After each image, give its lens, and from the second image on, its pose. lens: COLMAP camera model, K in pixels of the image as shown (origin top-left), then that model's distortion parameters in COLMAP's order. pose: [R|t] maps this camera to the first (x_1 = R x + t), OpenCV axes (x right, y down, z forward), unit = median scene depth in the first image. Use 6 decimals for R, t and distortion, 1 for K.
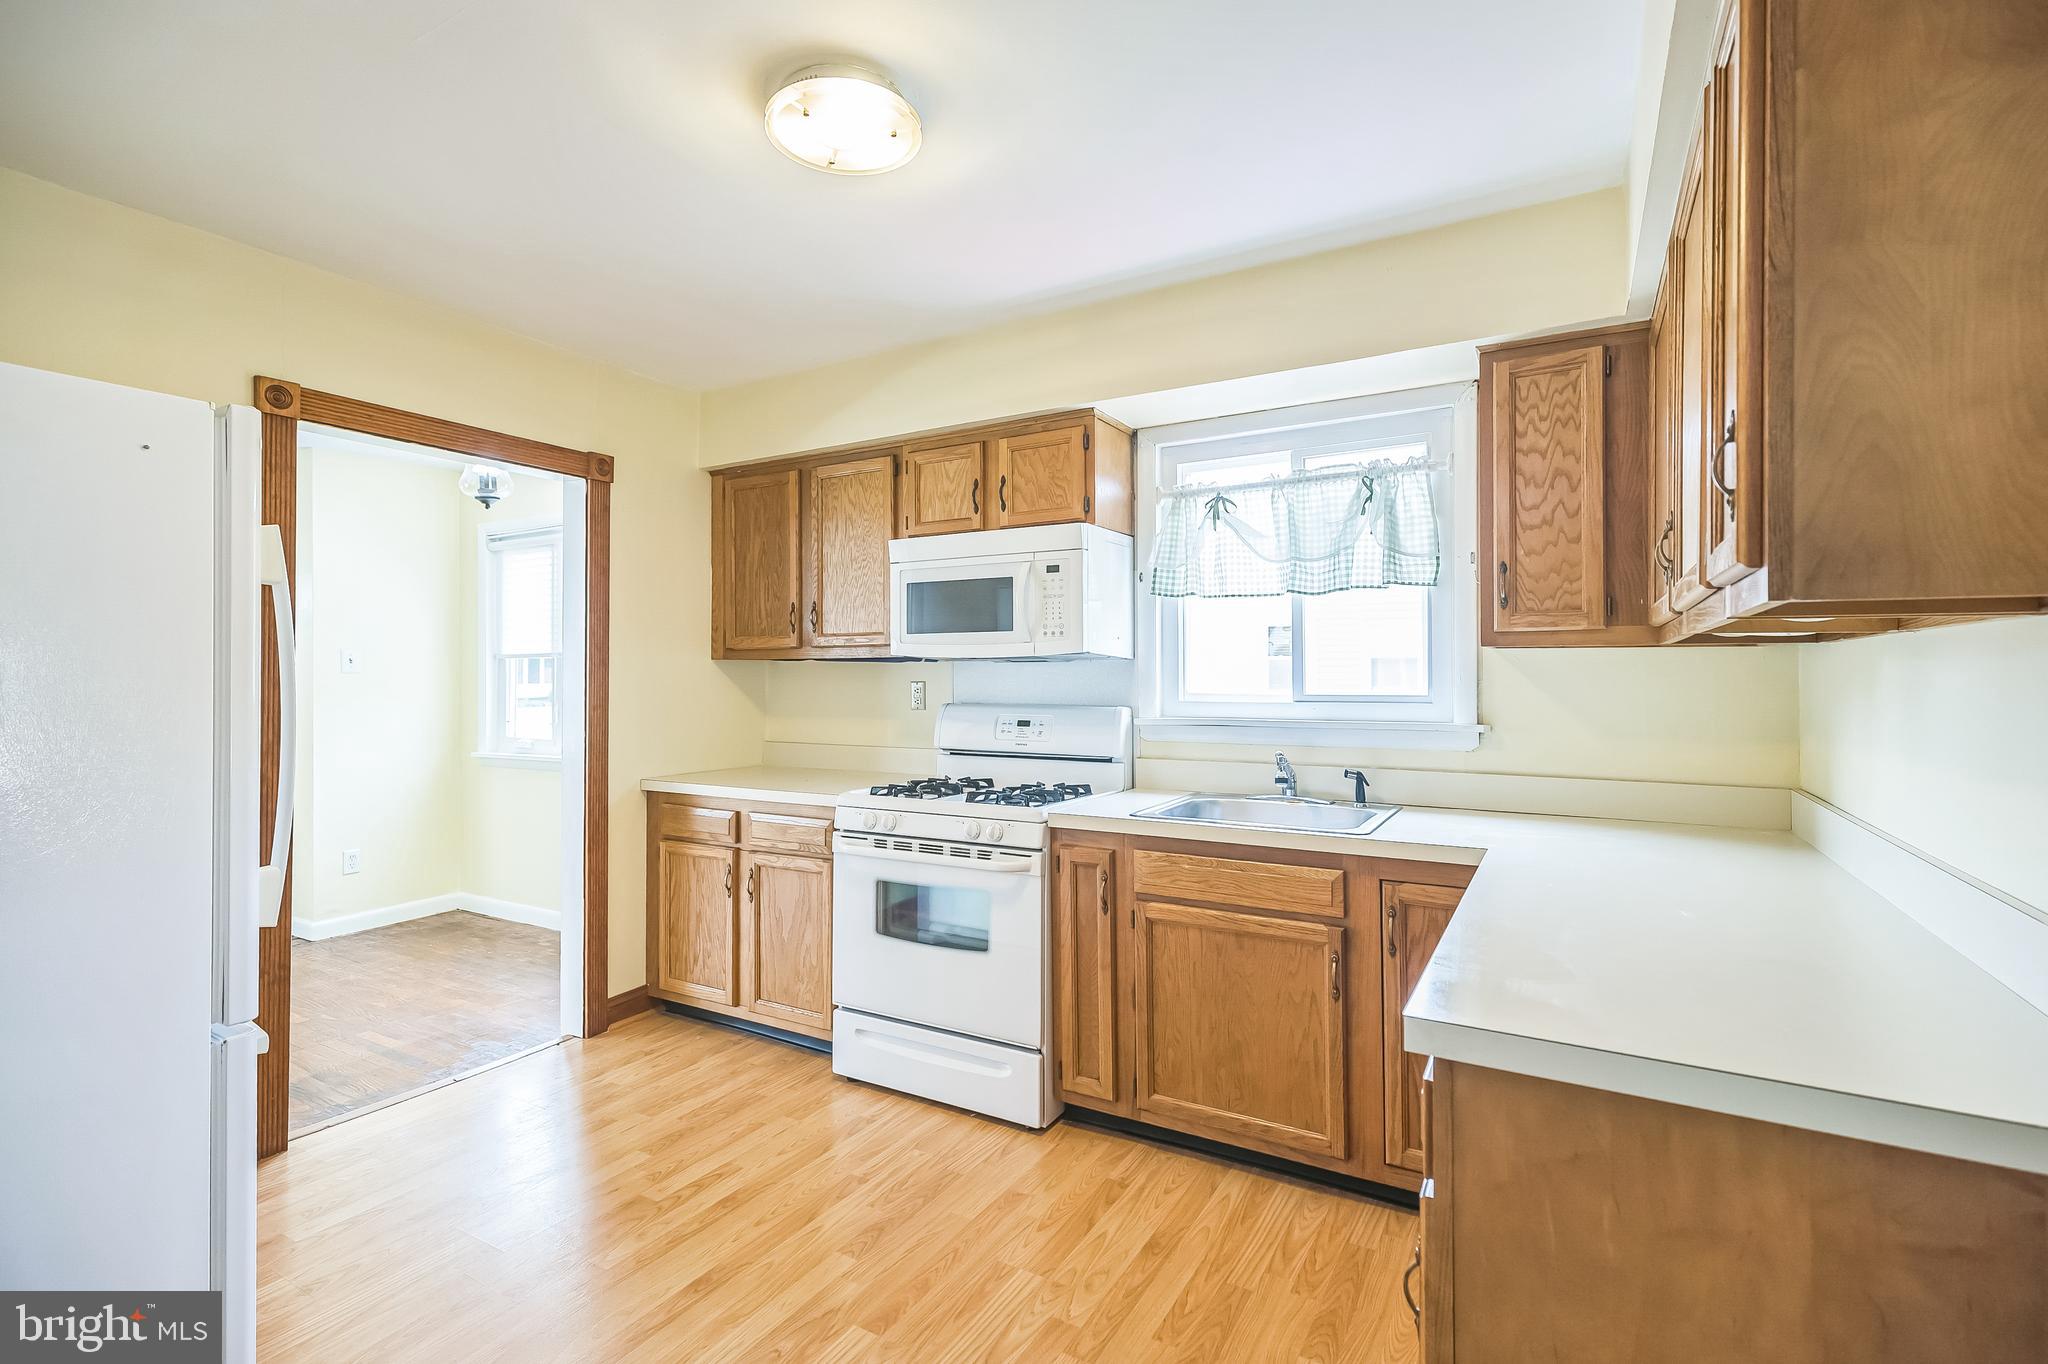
lens RADIAL K [[937.1, 0, 1014.2], [0, 937.1, 662.7], [0, 0, 1]] dist [0.014874, -0.005827]
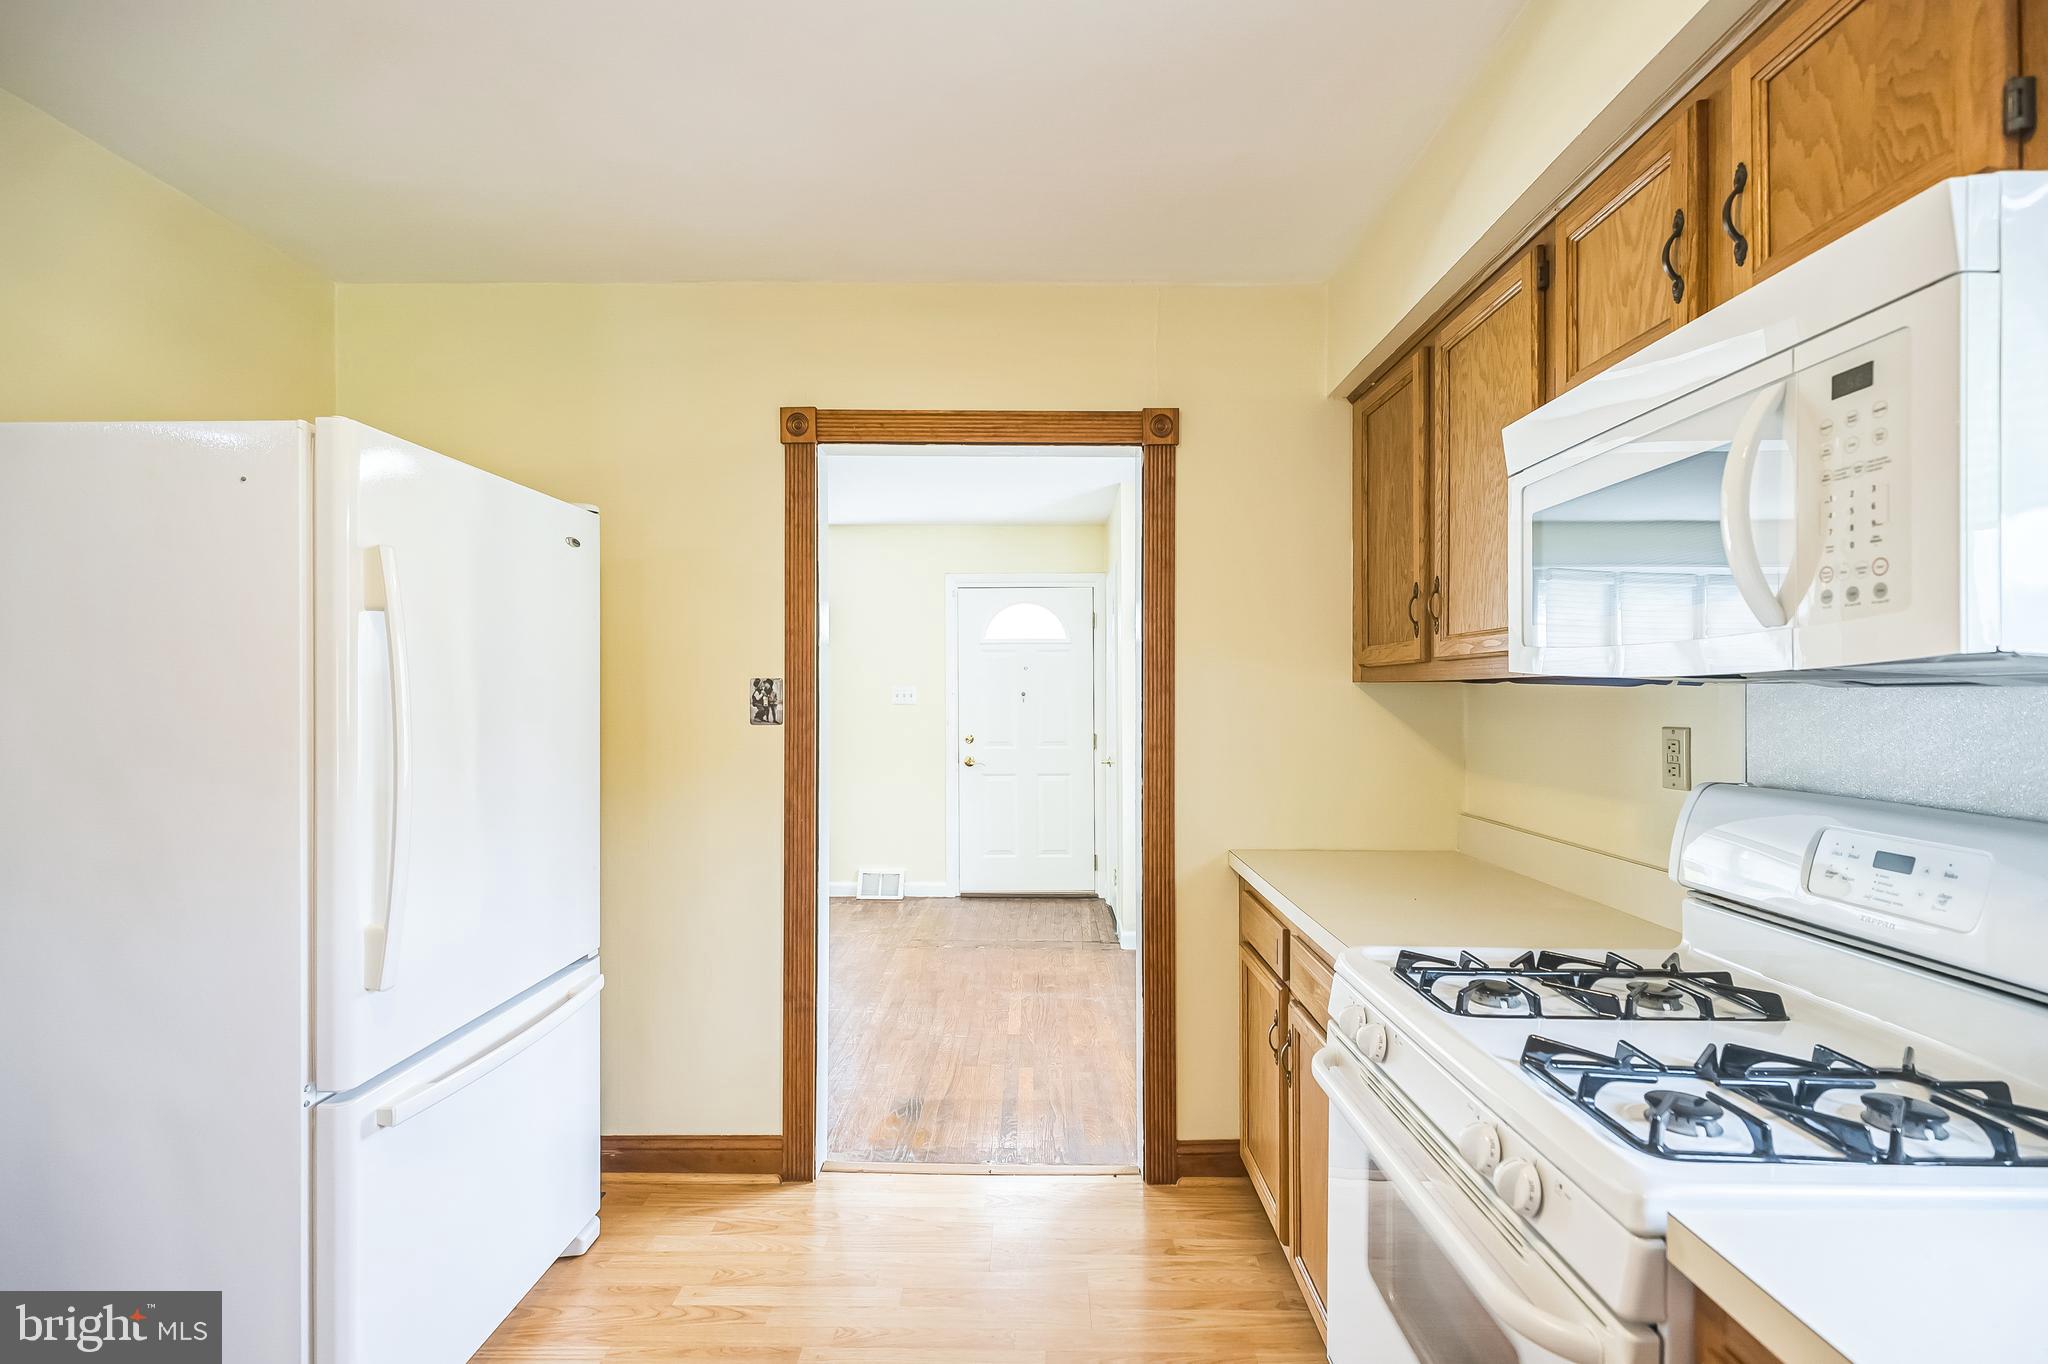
lens RADIAL K [[937.1, 0, 1016.9], [0, 937.1, 693.2], [0, 0, 1]] dist [0.014874, -0.005827]
pose [[0.502253, 0.002639, -0.864716, 0.166661], [0.007887, 0.999940, 0.007633, -0.003441], [0.864684, -0.010654, 0.502202, 0.598171]]
